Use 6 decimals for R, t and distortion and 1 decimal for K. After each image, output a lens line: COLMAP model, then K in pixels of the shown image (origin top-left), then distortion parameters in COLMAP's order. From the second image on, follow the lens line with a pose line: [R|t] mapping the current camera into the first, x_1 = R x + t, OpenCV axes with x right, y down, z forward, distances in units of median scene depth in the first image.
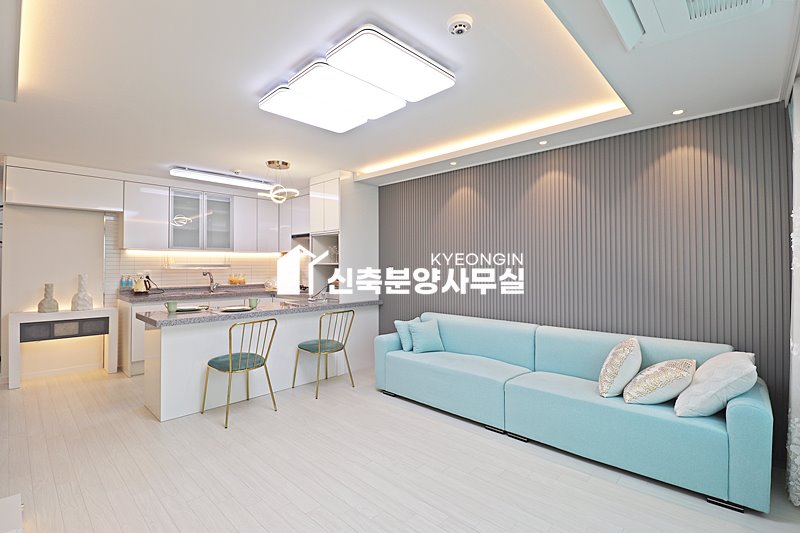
lens RADIAL K [[371.4, 0, 401.8], [0, 371.4, 262.4], [0, 0, 1]] dist [-0.004543, -0.010476]
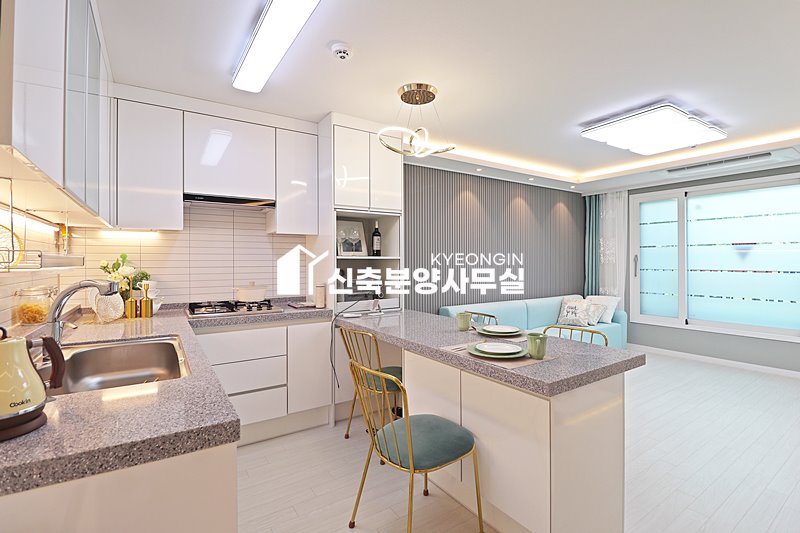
lens RADIAL K [[371.4, 0, 401.4], [0, 371.4, 263.8], [0, 0, 1]] dist [-0.004543, -0.010476]
pose [[0.231011, -0.006090, 0.972932, -1.074377], [-0.002988, 0.999971, 0.006968, 0.013421], [-0.972947, -0.004517, 0.230986, 1.015600]]
